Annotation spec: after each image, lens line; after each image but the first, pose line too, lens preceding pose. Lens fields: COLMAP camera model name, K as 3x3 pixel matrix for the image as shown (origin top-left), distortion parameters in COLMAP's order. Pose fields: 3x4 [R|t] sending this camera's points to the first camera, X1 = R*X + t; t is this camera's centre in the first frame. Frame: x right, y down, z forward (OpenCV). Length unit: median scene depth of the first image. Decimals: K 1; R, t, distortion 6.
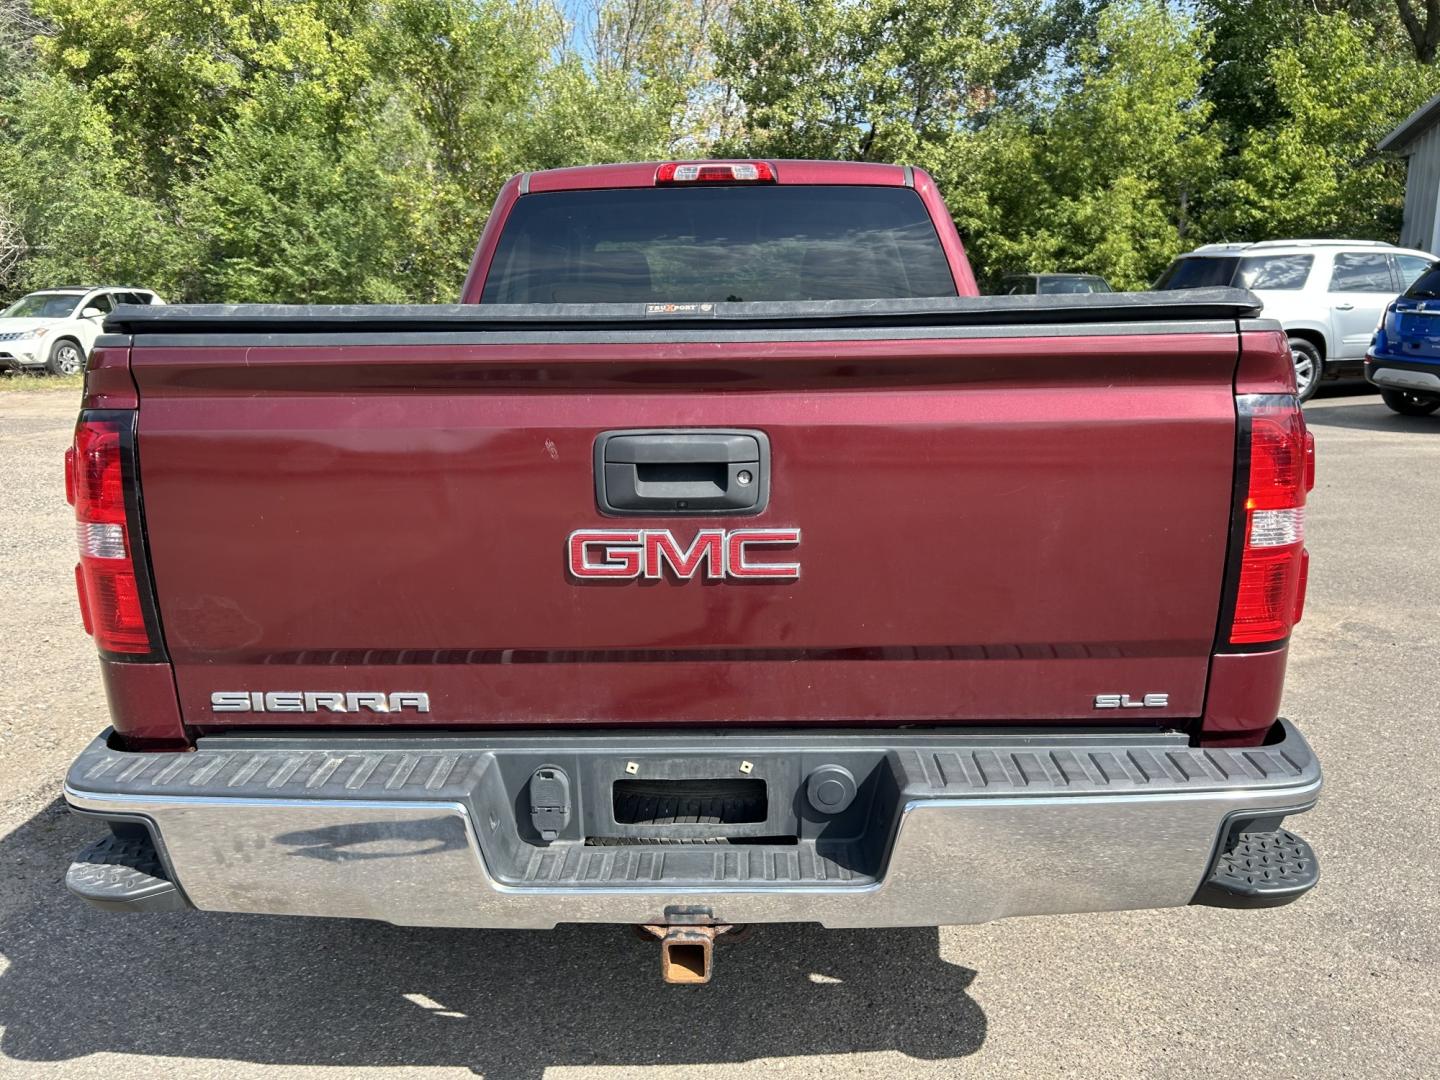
lens RADIAL K [[1089.1, 0, 724.4], [0, 1089.1, 524.9], [0, 0, 1]] dist [0.049546, -0.055134]
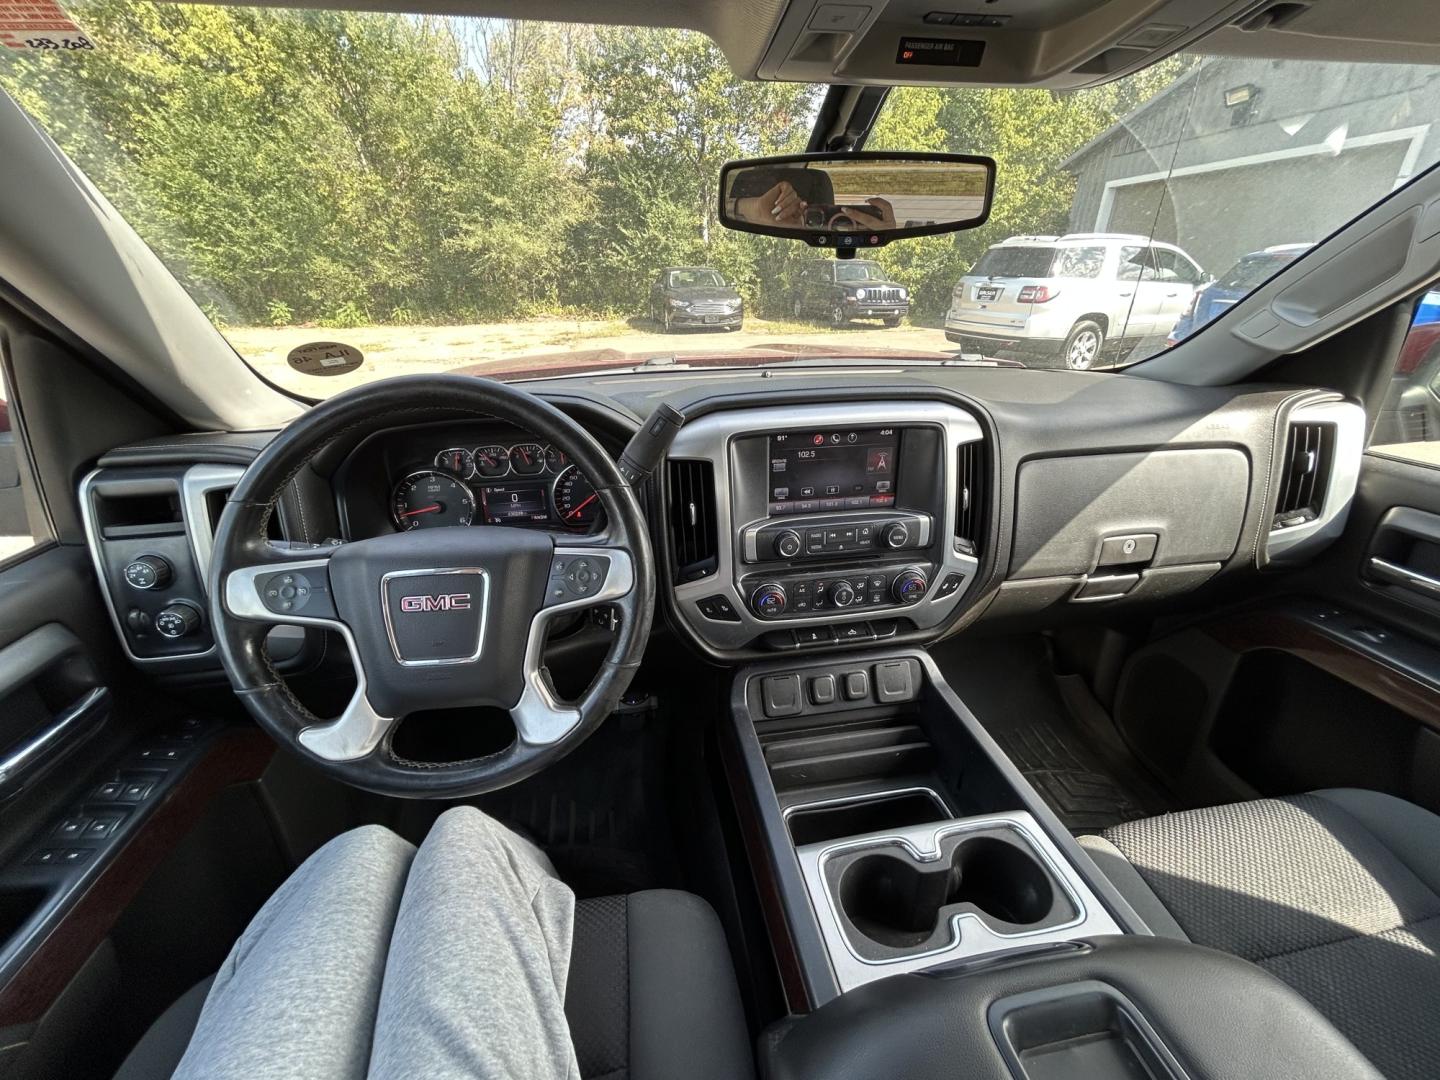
lens RADIAL K [[594.5, 0, 720.0], [0, 594.5, 540.0], [0, 0, 1]] dist [0.001136, 0.000812]
pose [[0.981843, -0.073122, 0.175034, -0.013510], [0.032781, 0.974241, 0.223112, -0.049473], [-0.186839, -0.213323, 0.958950, 0.204139]]
